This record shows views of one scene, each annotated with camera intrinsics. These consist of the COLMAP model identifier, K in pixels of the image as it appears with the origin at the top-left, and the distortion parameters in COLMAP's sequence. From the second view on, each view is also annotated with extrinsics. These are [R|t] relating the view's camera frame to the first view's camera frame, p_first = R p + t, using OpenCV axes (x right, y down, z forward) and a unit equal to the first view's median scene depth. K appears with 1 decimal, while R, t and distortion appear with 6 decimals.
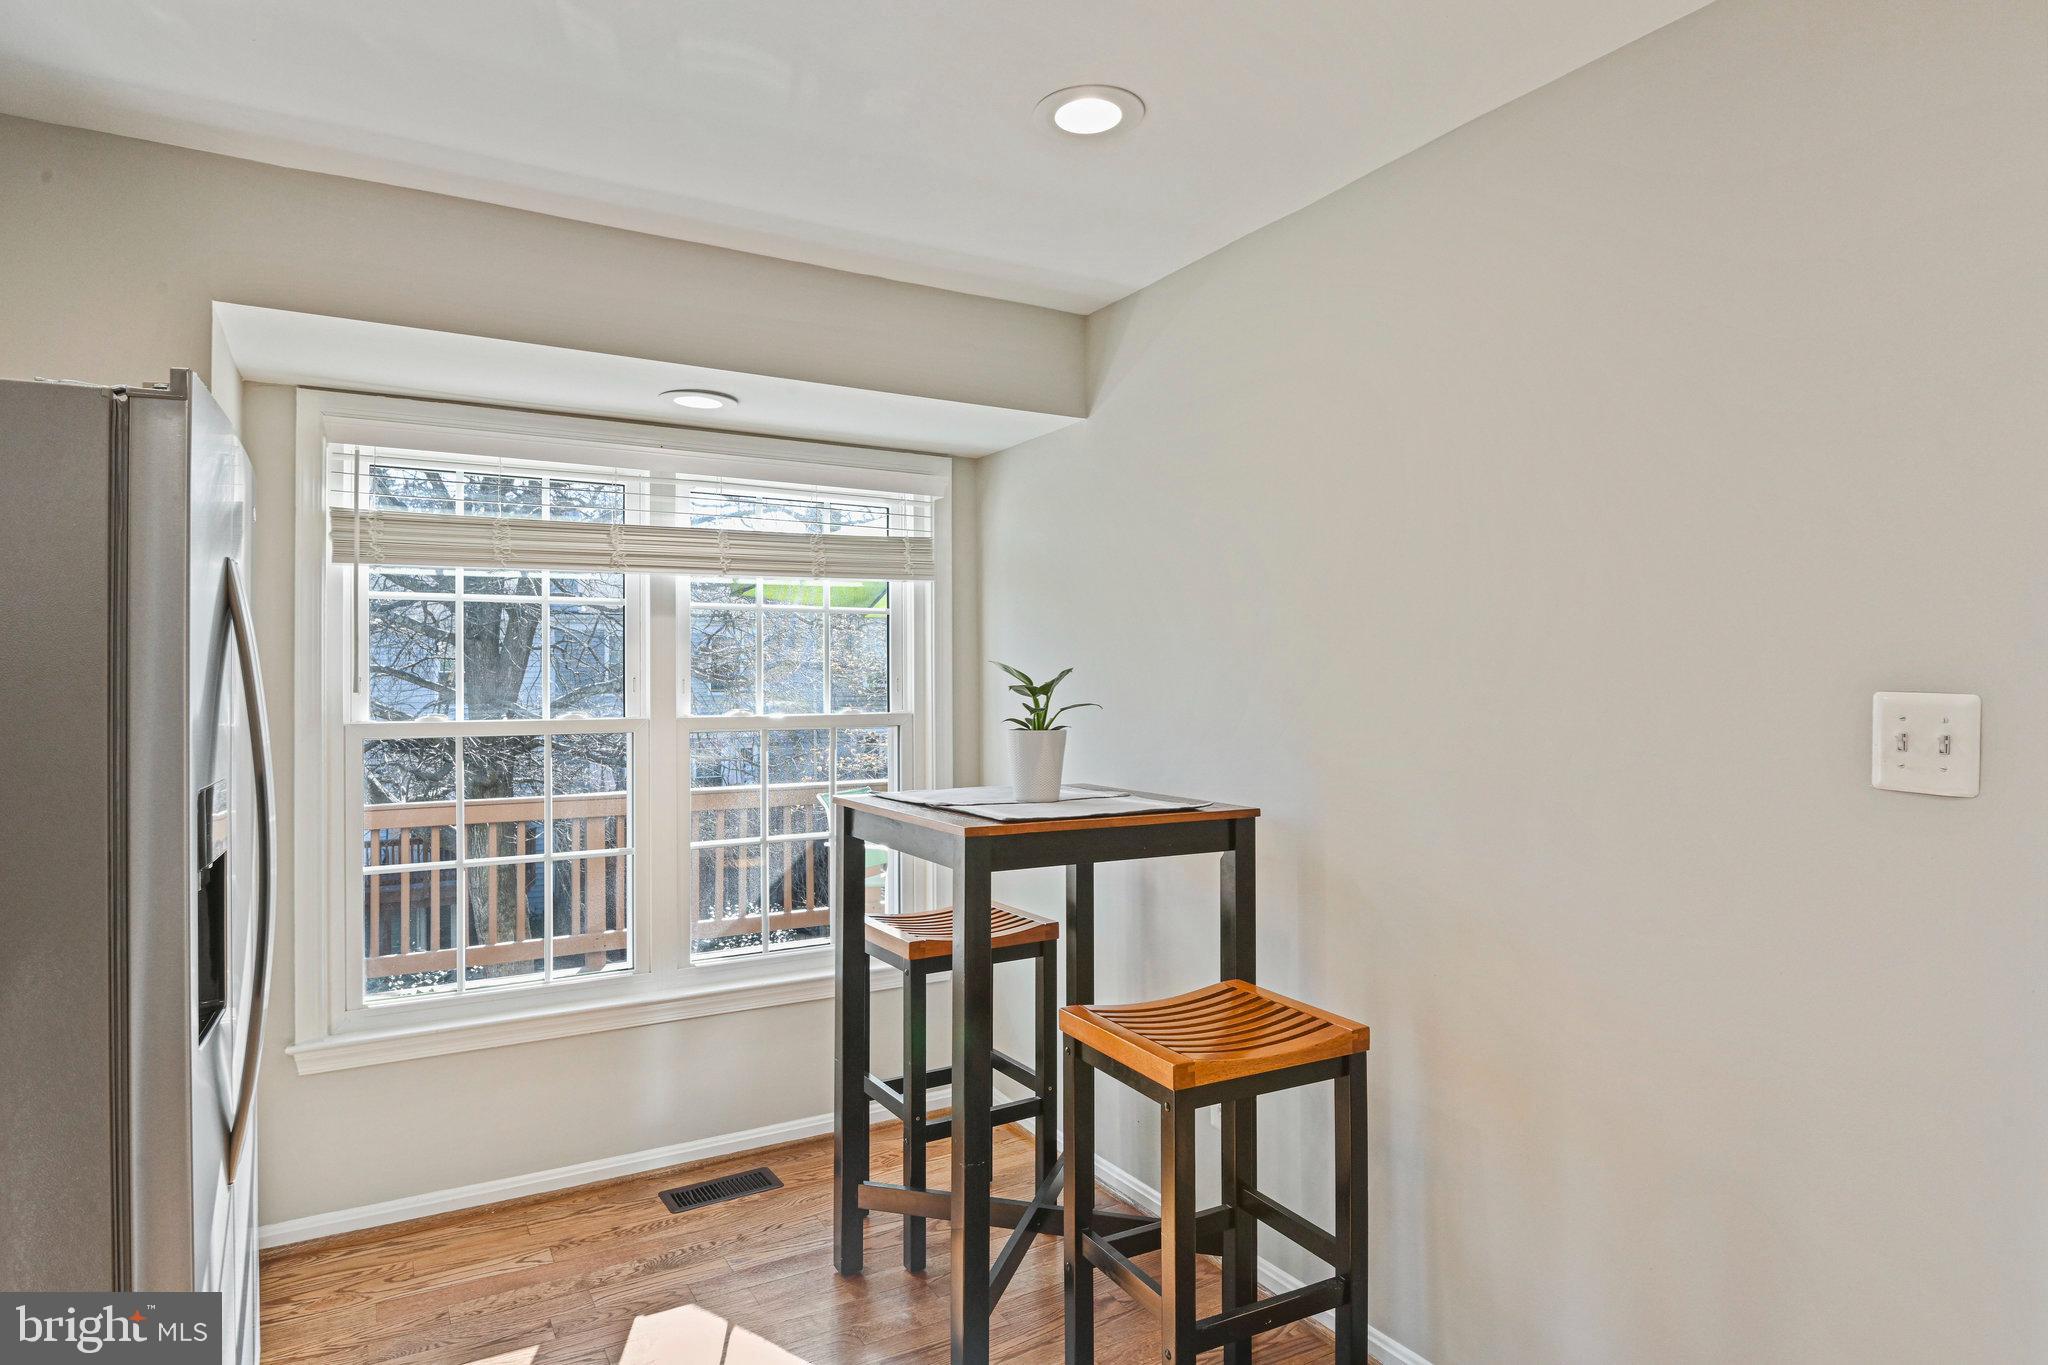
lens RADIAL K [[1140.6, 0, 1022.8], [0, 1140.6, 681.5], [0, 0, 1]] dist [-0.001861, -0.000248]
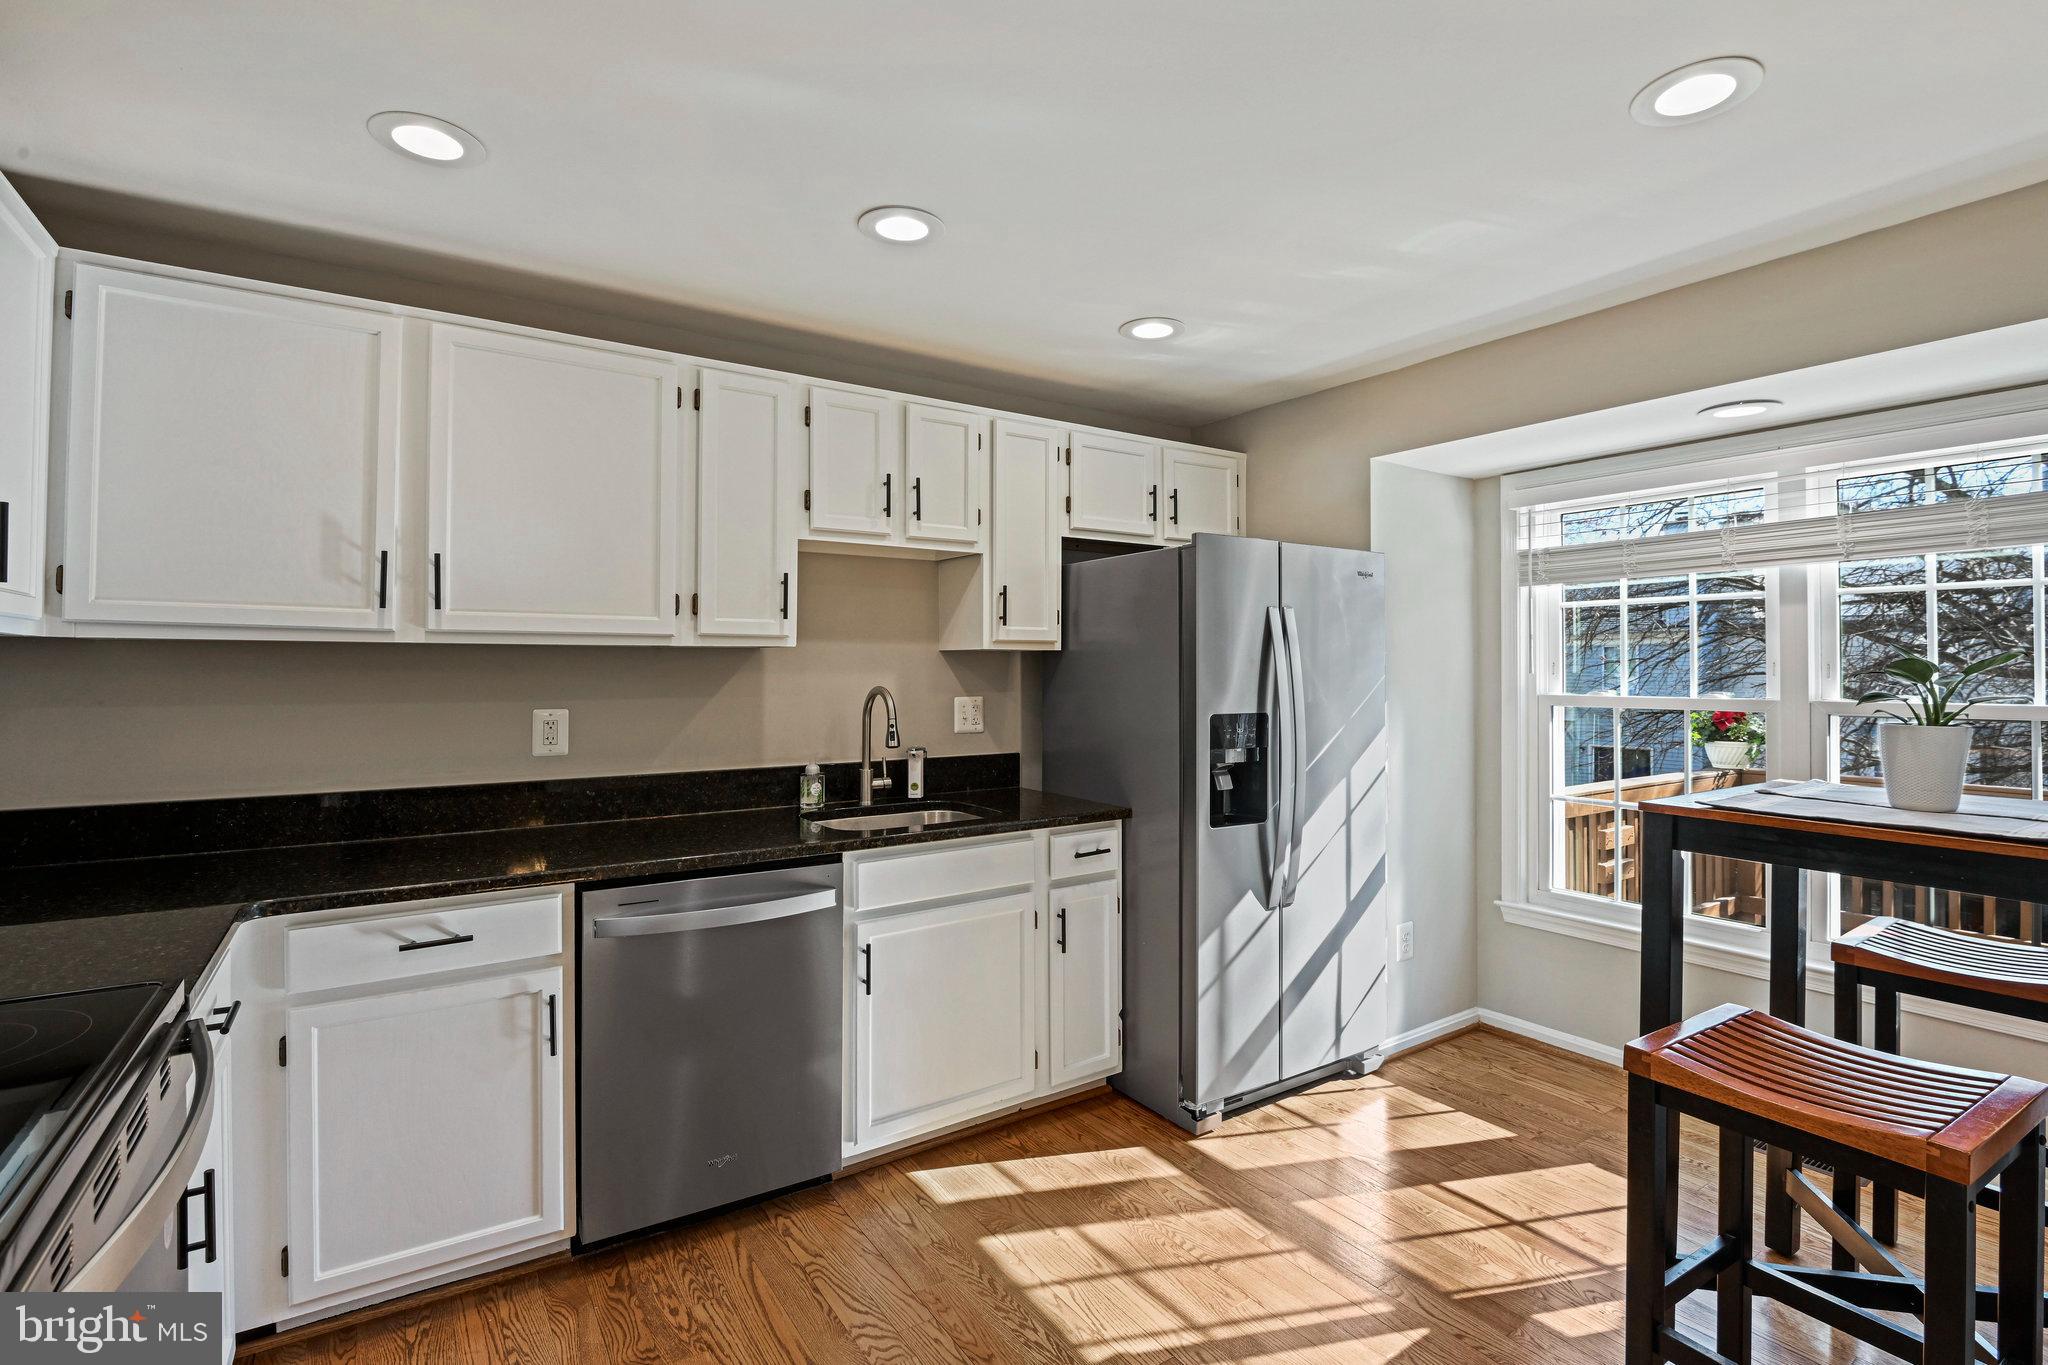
lens RADIAL K [[952.5, 0, 1022.8], [0, 952.5, 672.0], [0, 0, 1]] dist [-0.018501, -0.002016]
pose [[0.072153, 0.007794, -0.997363, 0.550851], [-0.000392, 0.999970, 0.007786, -0.001241], [0.997393, -0.000171, 0.072154, 0.239967]]
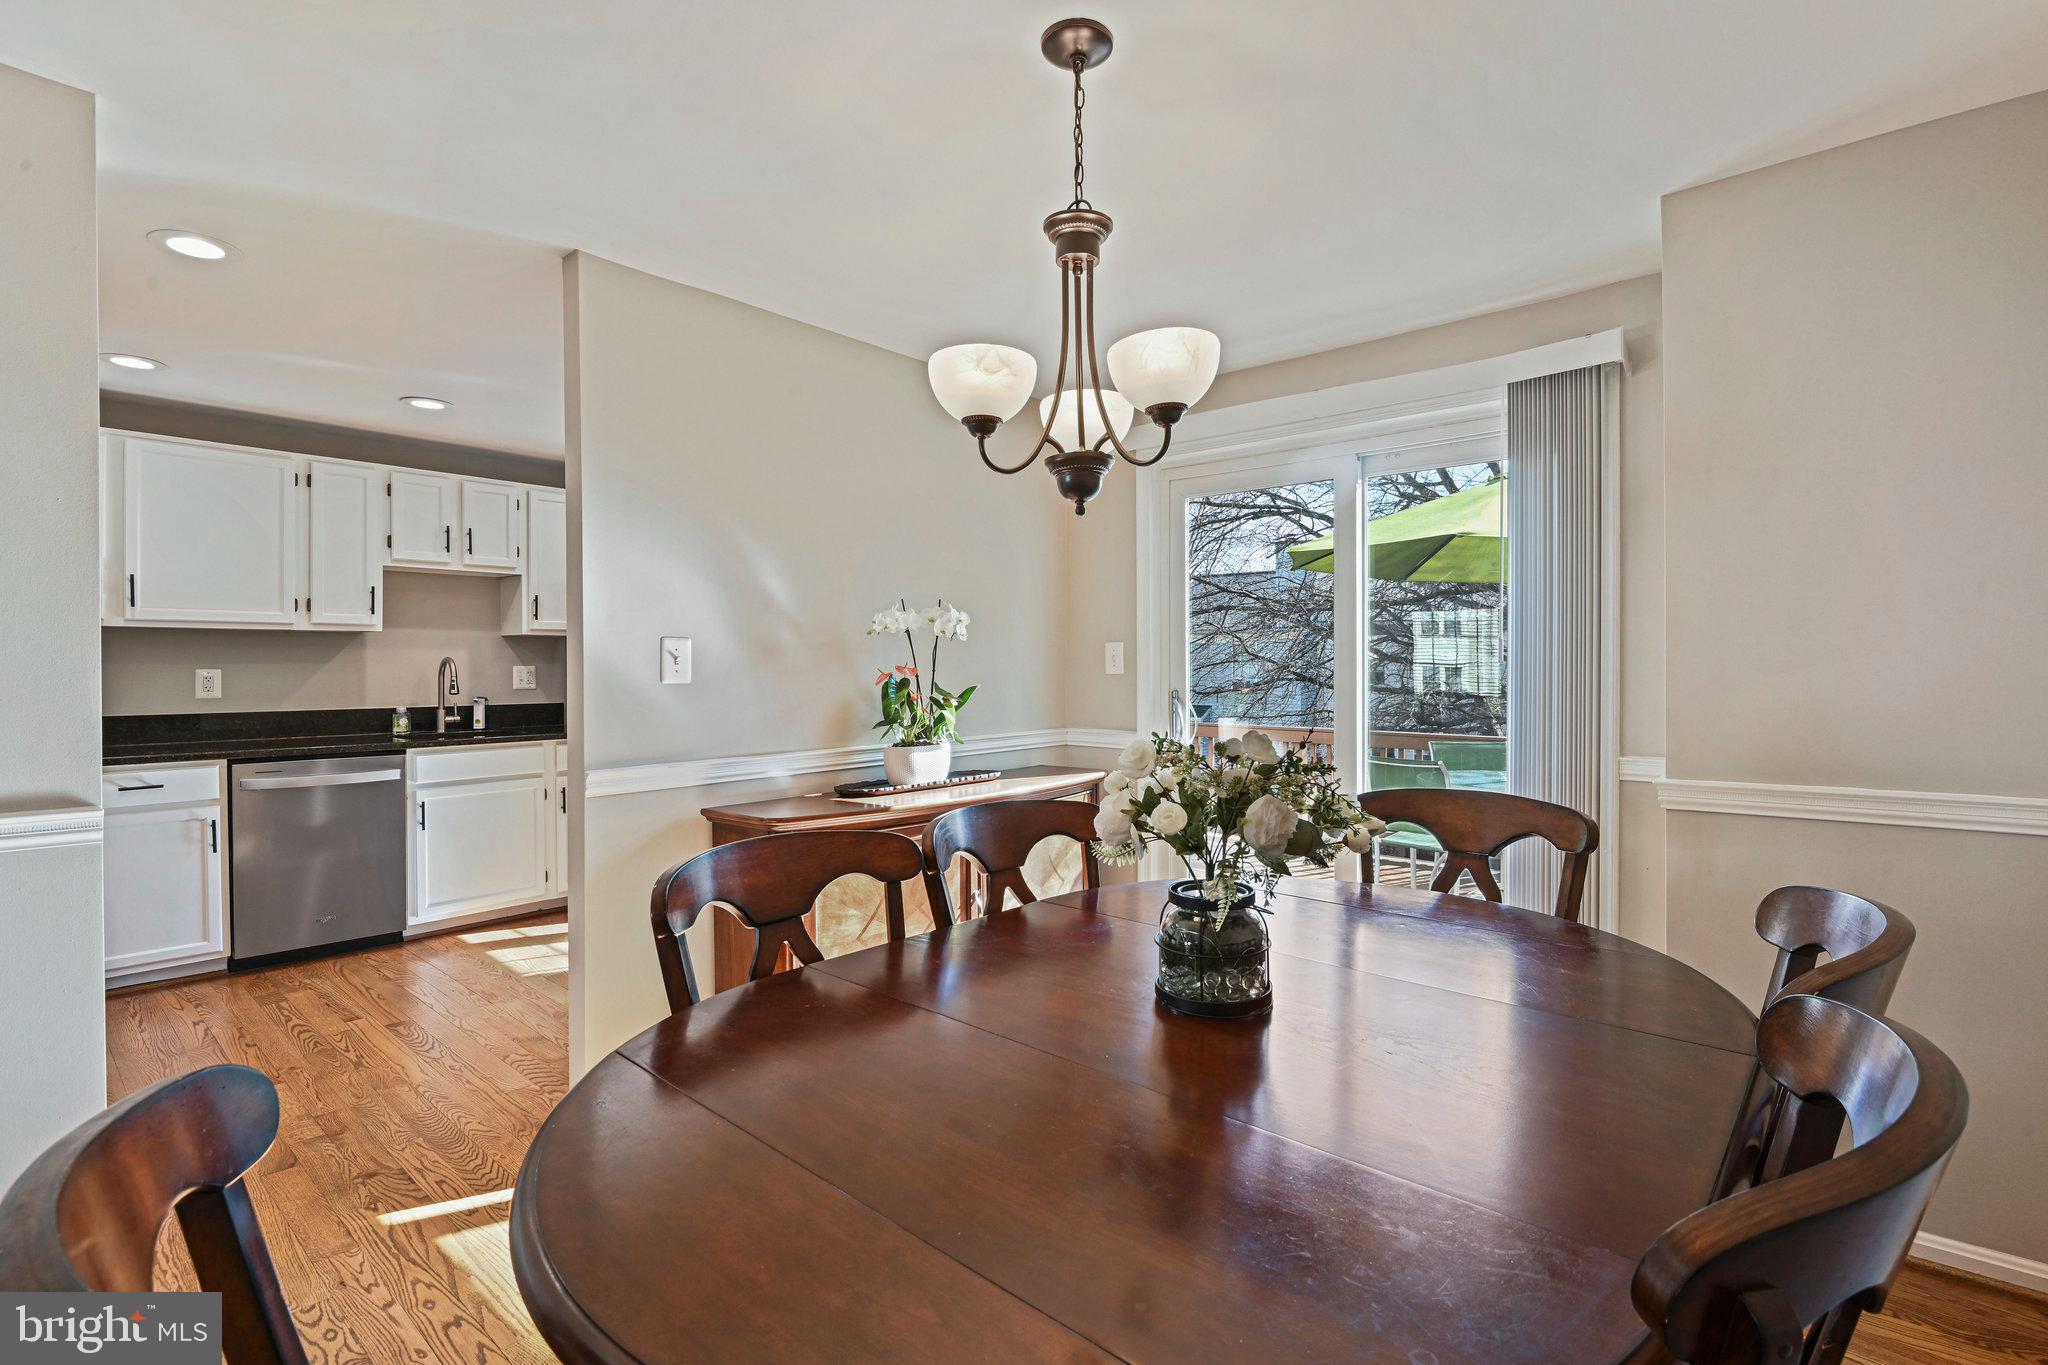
lens RADIAL K [[952.5, 0, 1023.4], [0, 952.5, 684.8], [0, 0, 1]] dist [-0.018501, -0.002016]
pose [[0.331514, 0.019232, -0.943254, 1.426236], [0.002197, 0.999774, 0.021157, 0.039680], [0.943448, -0.009086, 0.331397, 0.572746]]
